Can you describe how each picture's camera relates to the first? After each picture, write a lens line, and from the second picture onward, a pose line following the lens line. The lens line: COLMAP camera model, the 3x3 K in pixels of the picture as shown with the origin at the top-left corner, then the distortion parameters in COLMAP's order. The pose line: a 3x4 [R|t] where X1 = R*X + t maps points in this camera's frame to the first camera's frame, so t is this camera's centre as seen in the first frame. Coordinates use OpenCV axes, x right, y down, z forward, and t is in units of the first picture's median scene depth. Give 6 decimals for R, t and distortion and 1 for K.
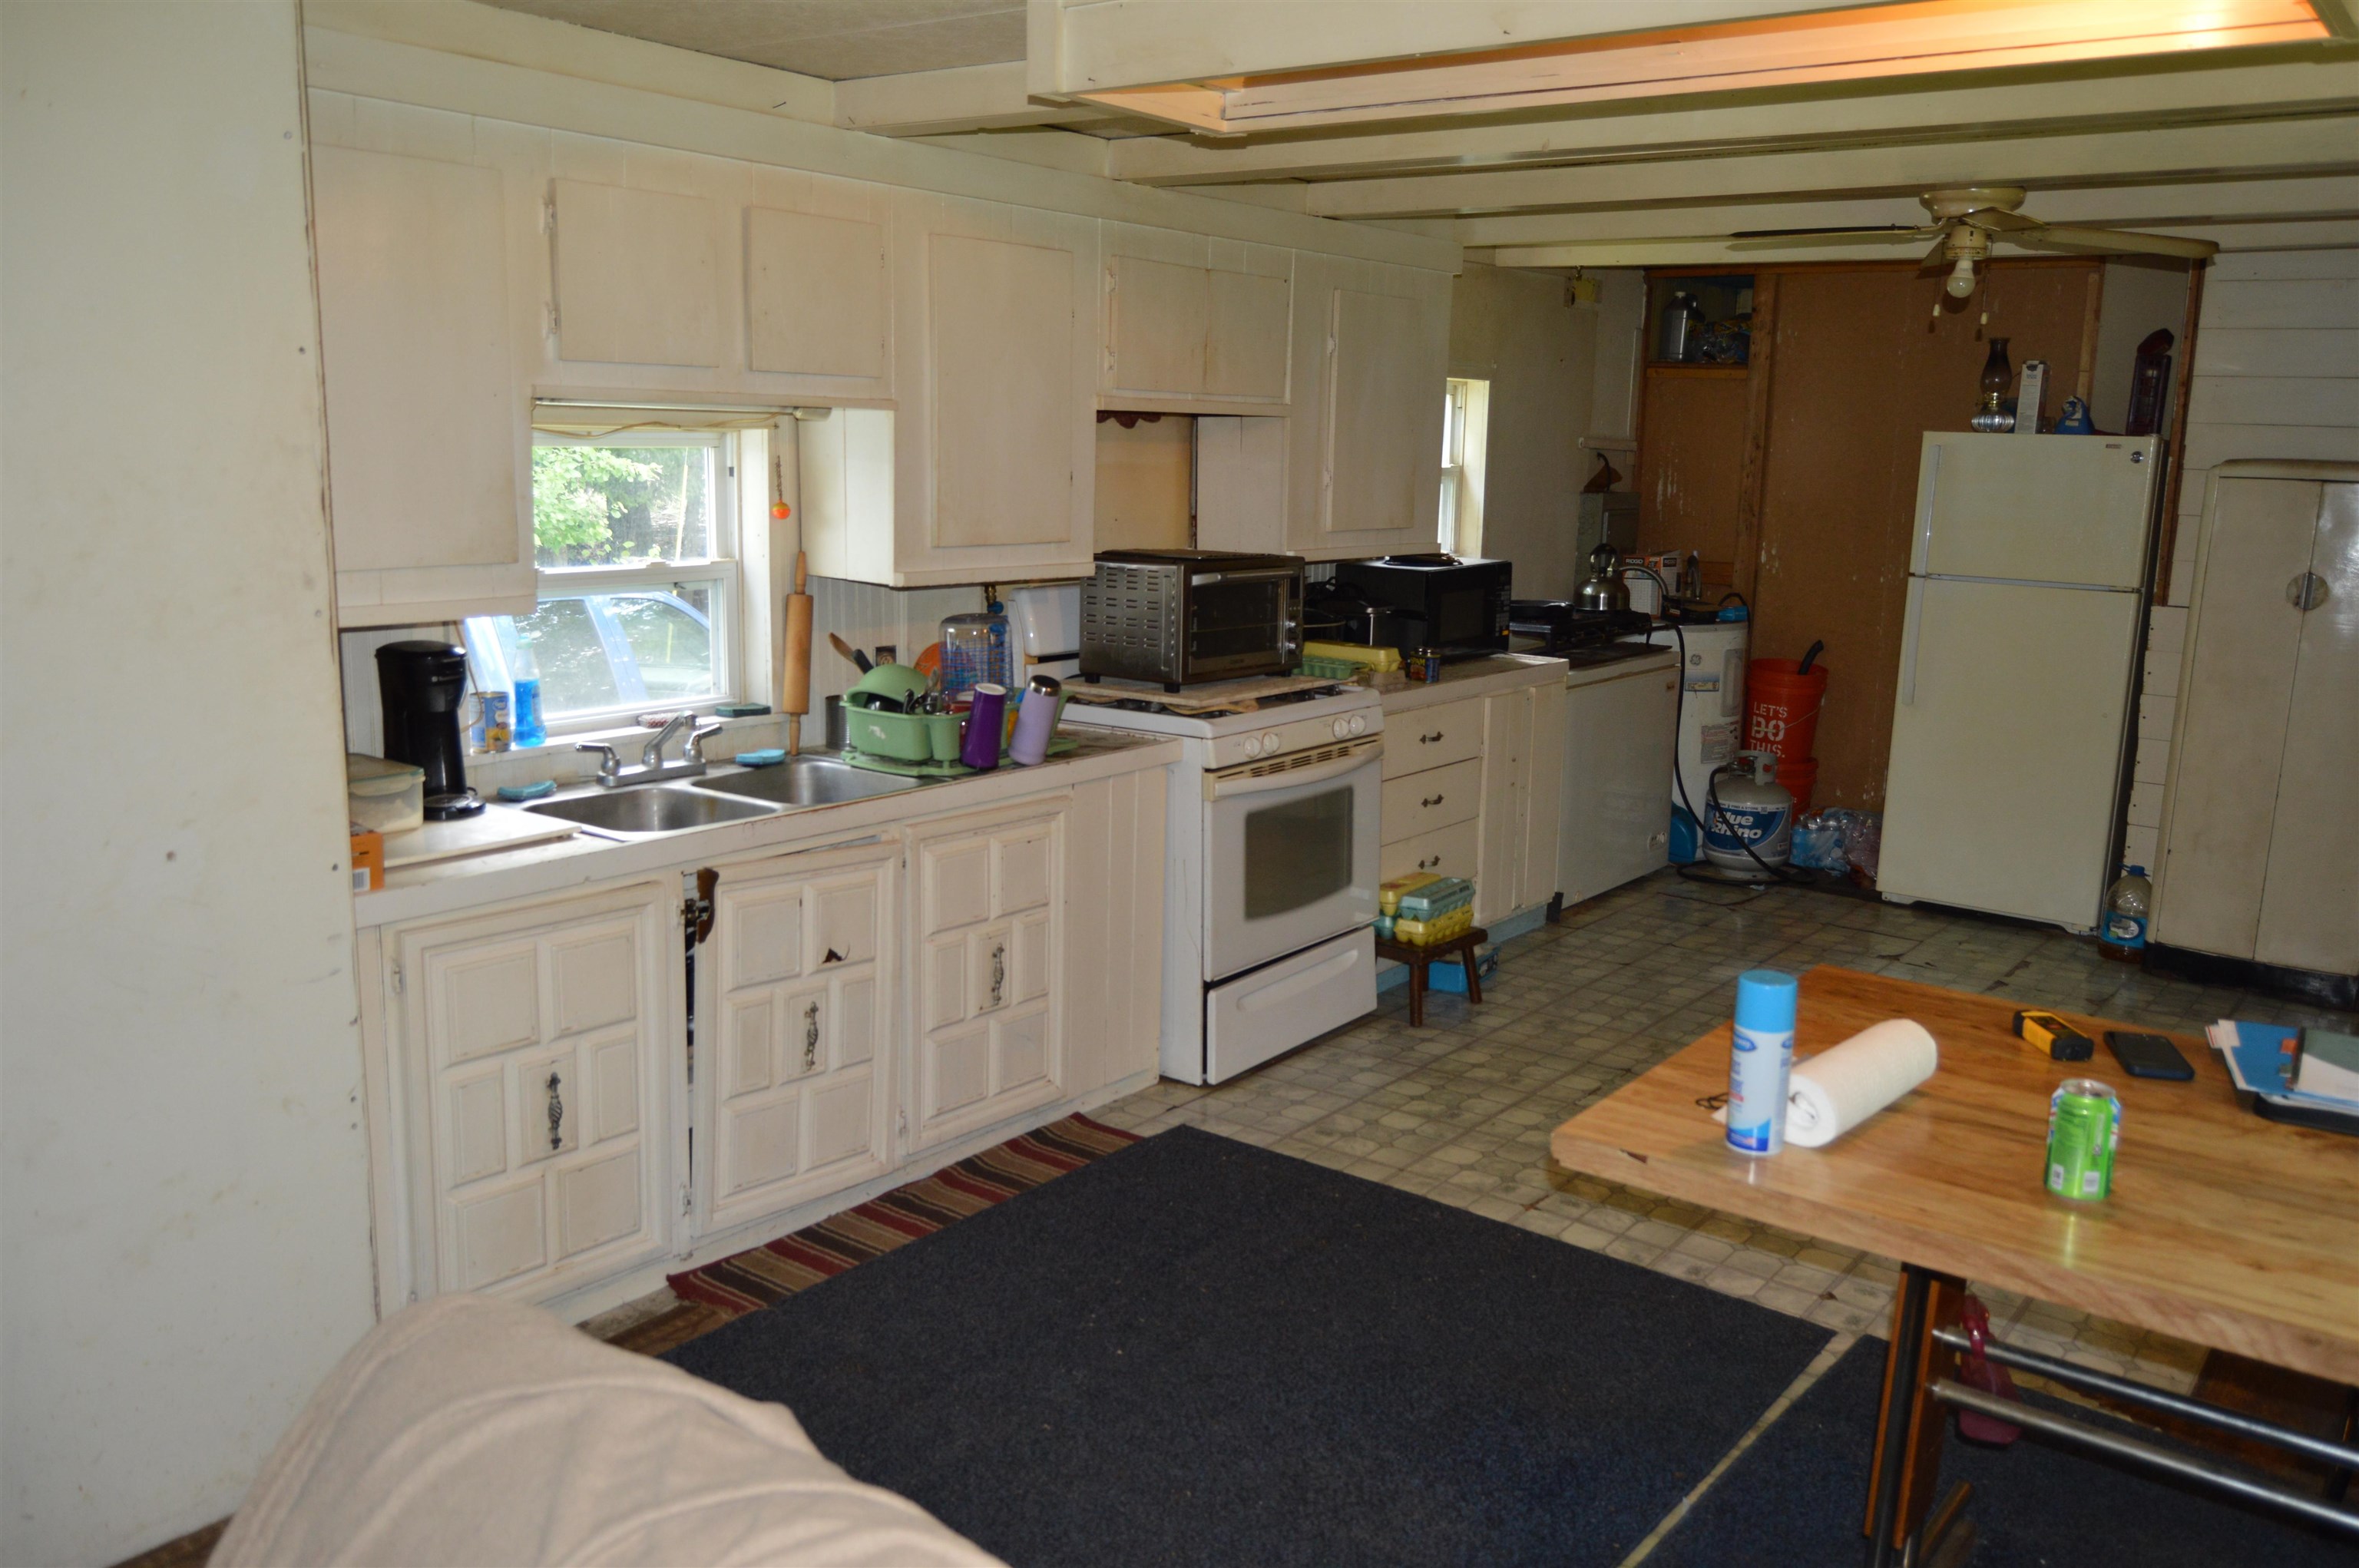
lens RADIAL K [[1849.7, 0, 1192.0], [0, 1849.7, 785.8], [0, 0, 1]] dist [-0.010036, 0.003245]
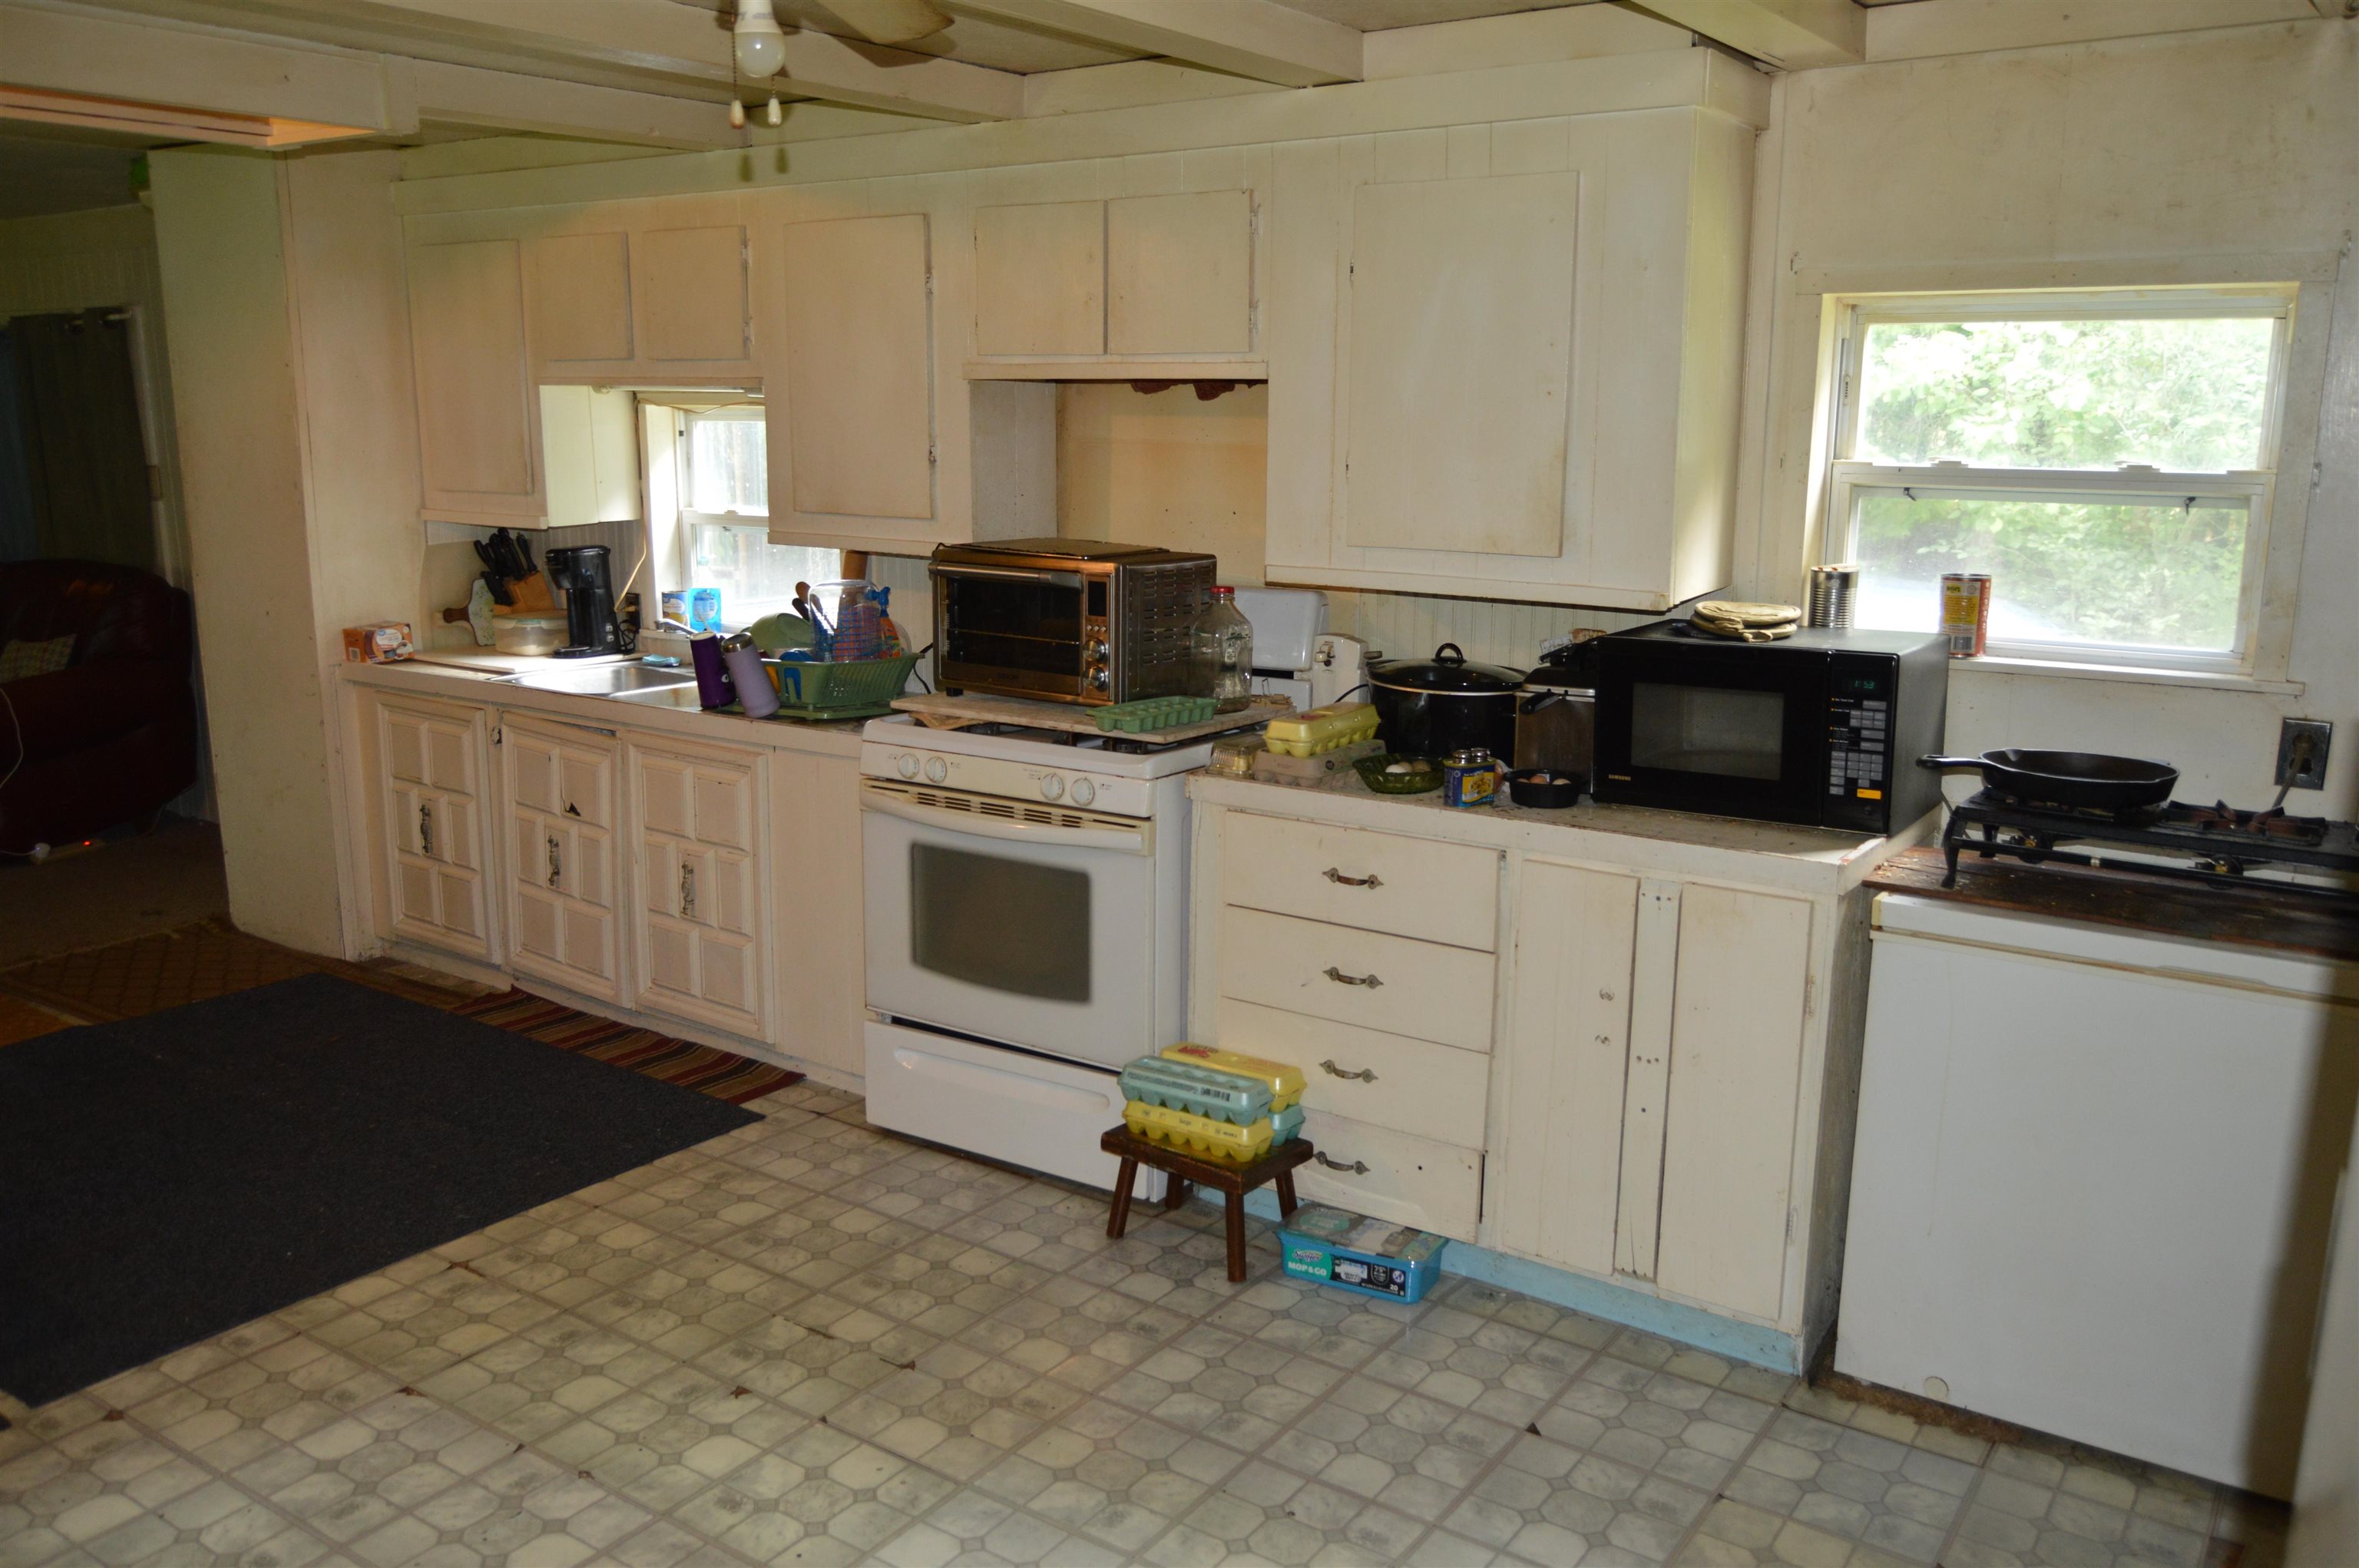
lens RADIAL K [[1849.7, 0, 1188.8], [0, 1849.7, 773.0], [0, 0, 1]] dist [-0.010036, 0.003245]
pose [[0.049820, 0.171489, -0.983926, 0.866729], [-0.192354, 0.968353, 0.159035, -0.175688], [0.980060, 0.181339, 0.081230, 1.032042]]
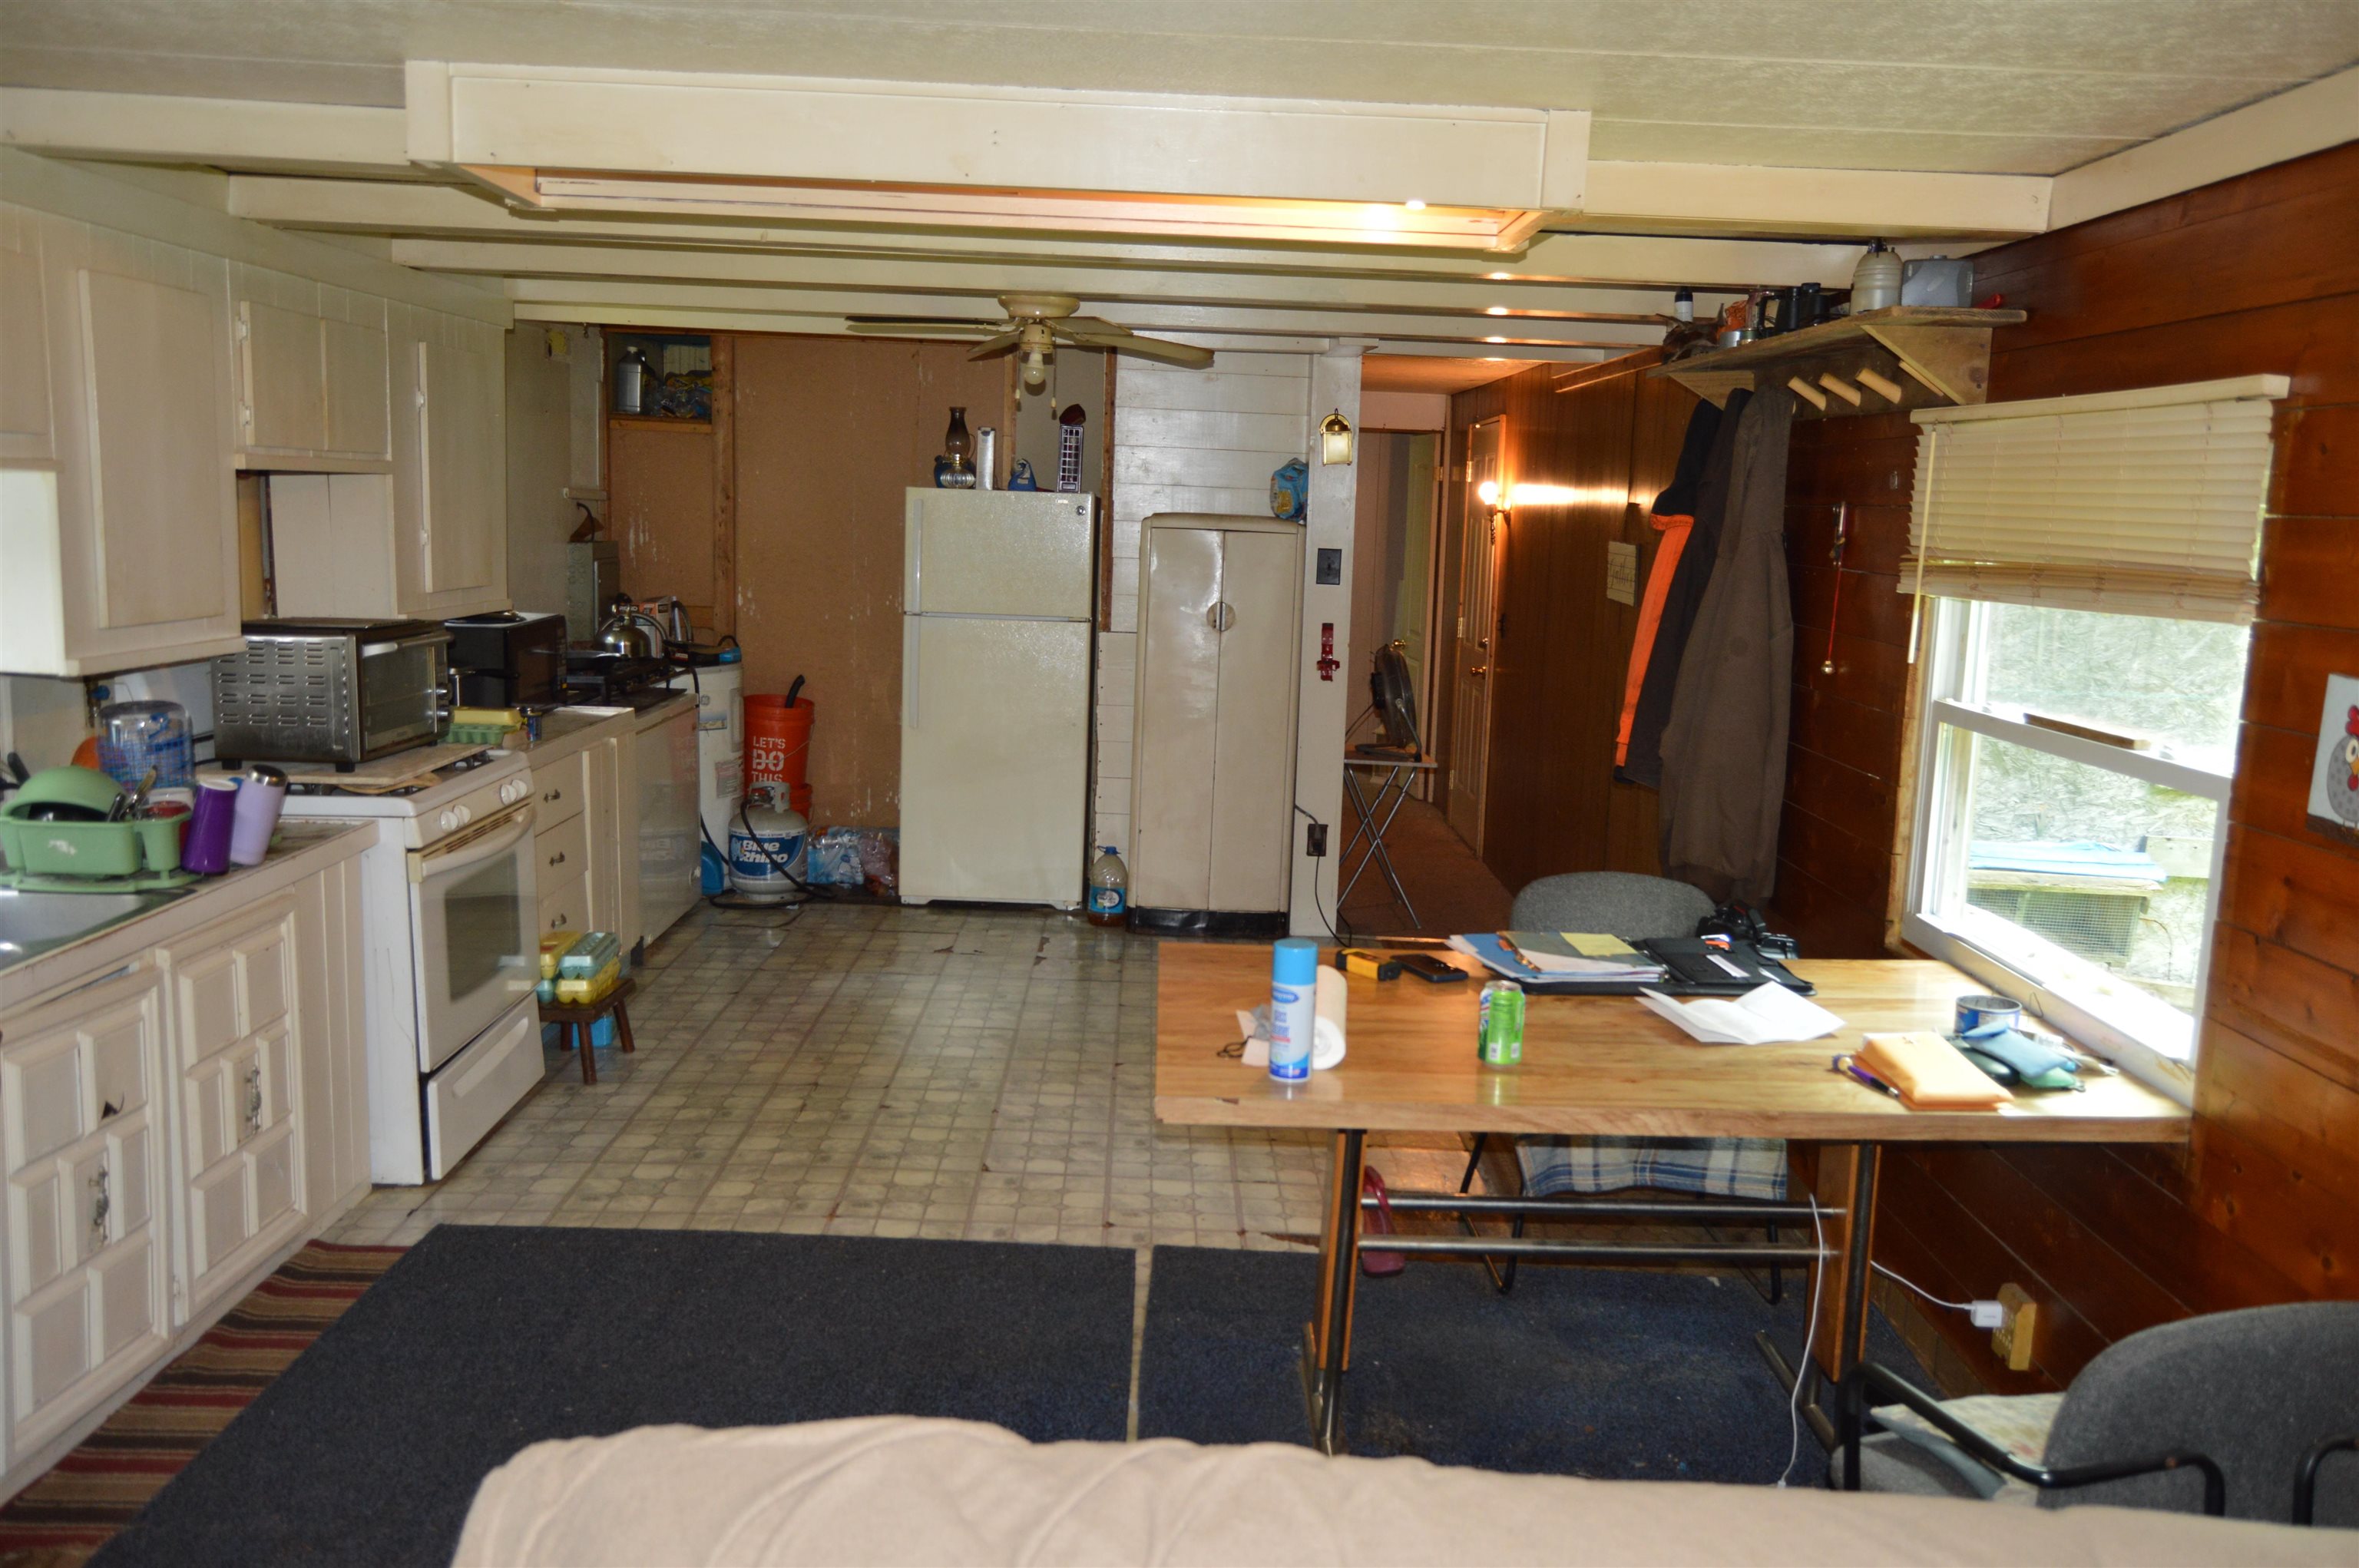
lens RADIAL K [[1849.7, 0, 1186.2], [0, 1849.7, 787.6], [0, 0, 1]] dist [-0.010036, 0.003245]
pose [[0.784641, -0.092530, 0.613006, -0.245485], [0.102110, 0.994583, 0.019427, -0.017380], [-0.611483, 0.047351, 0.789839, 0.009101]]
